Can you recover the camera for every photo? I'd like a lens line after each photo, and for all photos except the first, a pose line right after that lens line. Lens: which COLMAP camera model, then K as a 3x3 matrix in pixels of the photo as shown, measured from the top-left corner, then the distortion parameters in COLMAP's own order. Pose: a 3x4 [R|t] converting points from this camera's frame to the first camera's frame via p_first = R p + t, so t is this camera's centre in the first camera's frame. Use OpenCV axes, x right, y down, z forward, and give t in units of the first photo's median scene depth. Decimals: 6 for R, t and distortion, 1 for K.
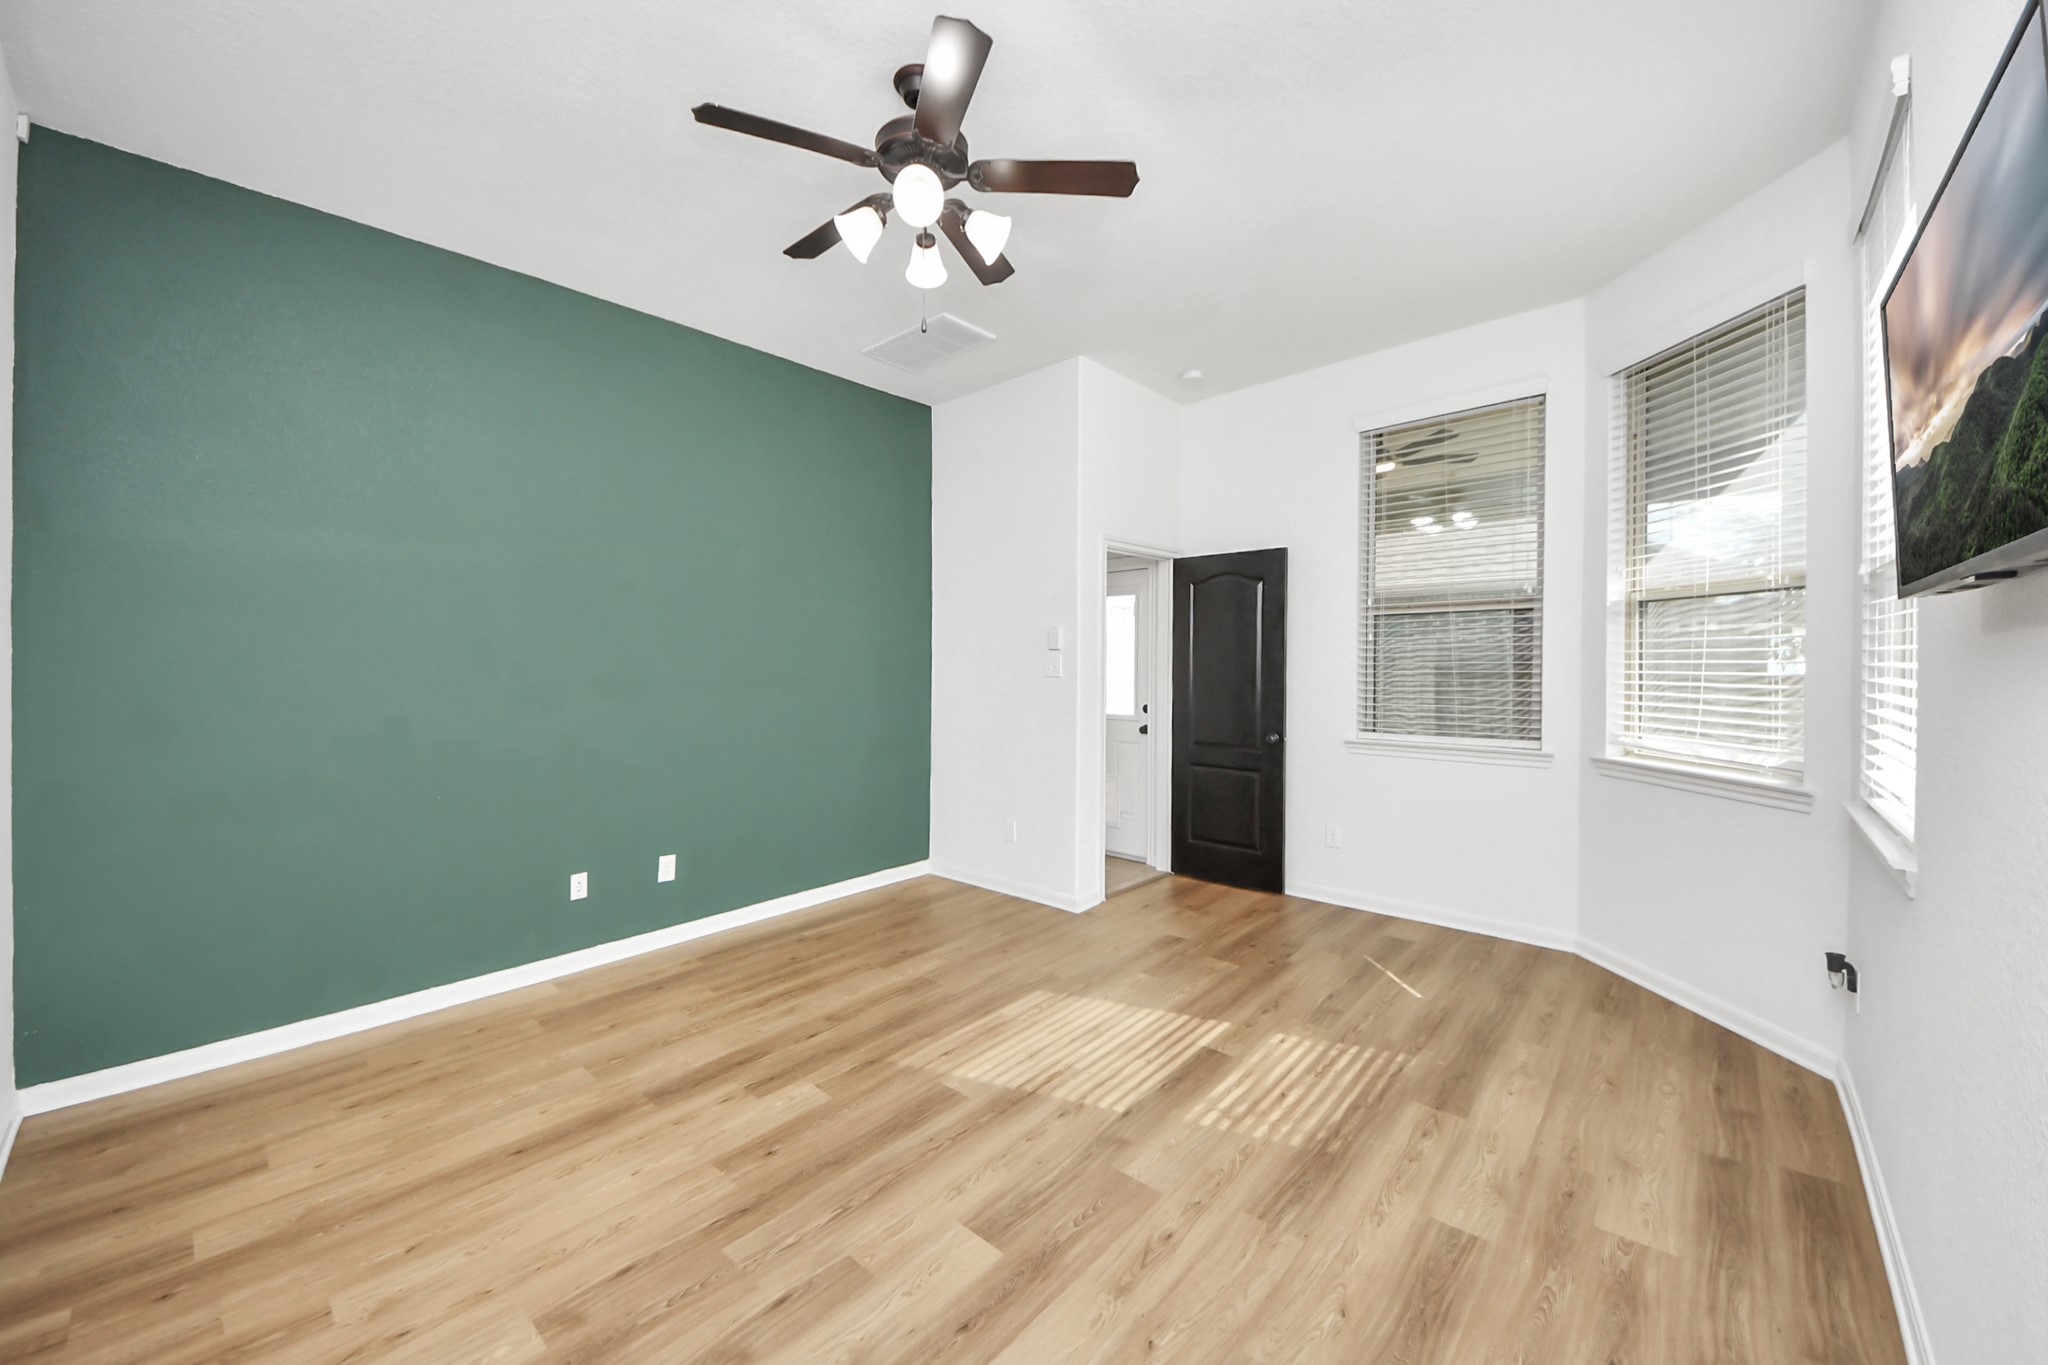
lens RADIAL K [[772.4, 0, 1004.5], [0, 772.4, 662.3], [0, 0, 1]] dist [0.023697, -0.014046]
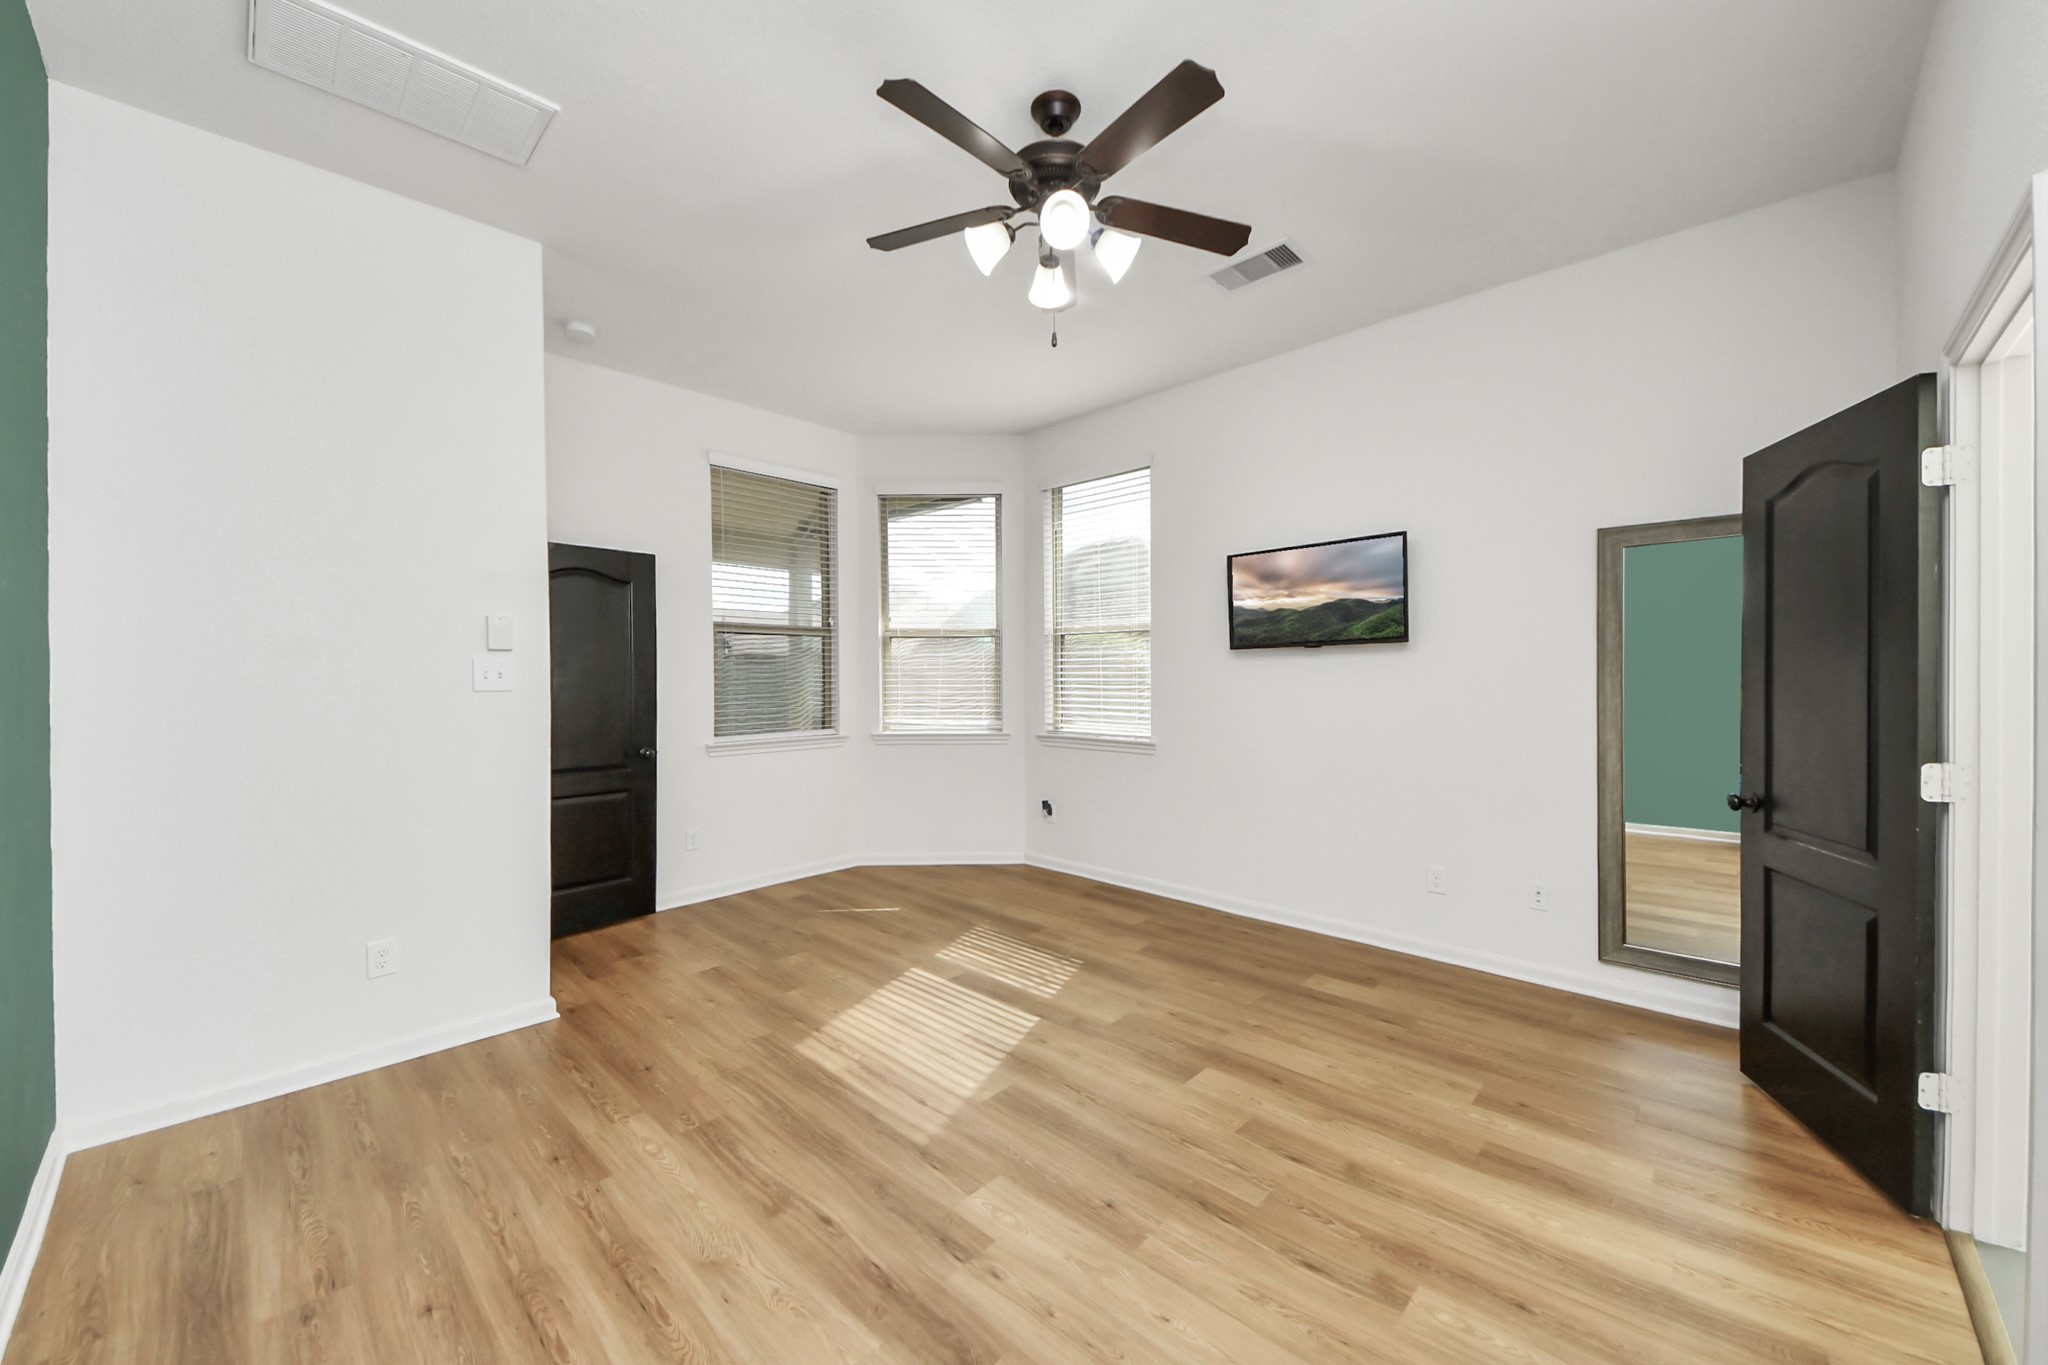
lens RADIAL K [[700.2, 0, 1050.8], [0, 700.2, 681.0], [0, 0, 1]] dist [0.039435, -0.026192]
pose [[0.051549, -0.009587, 0.998624, -0.904191], [0.010803, 0.999901, 0.009042, 0.010247], [-0.998612, 0.010323, 0.051647, 0.822219]]
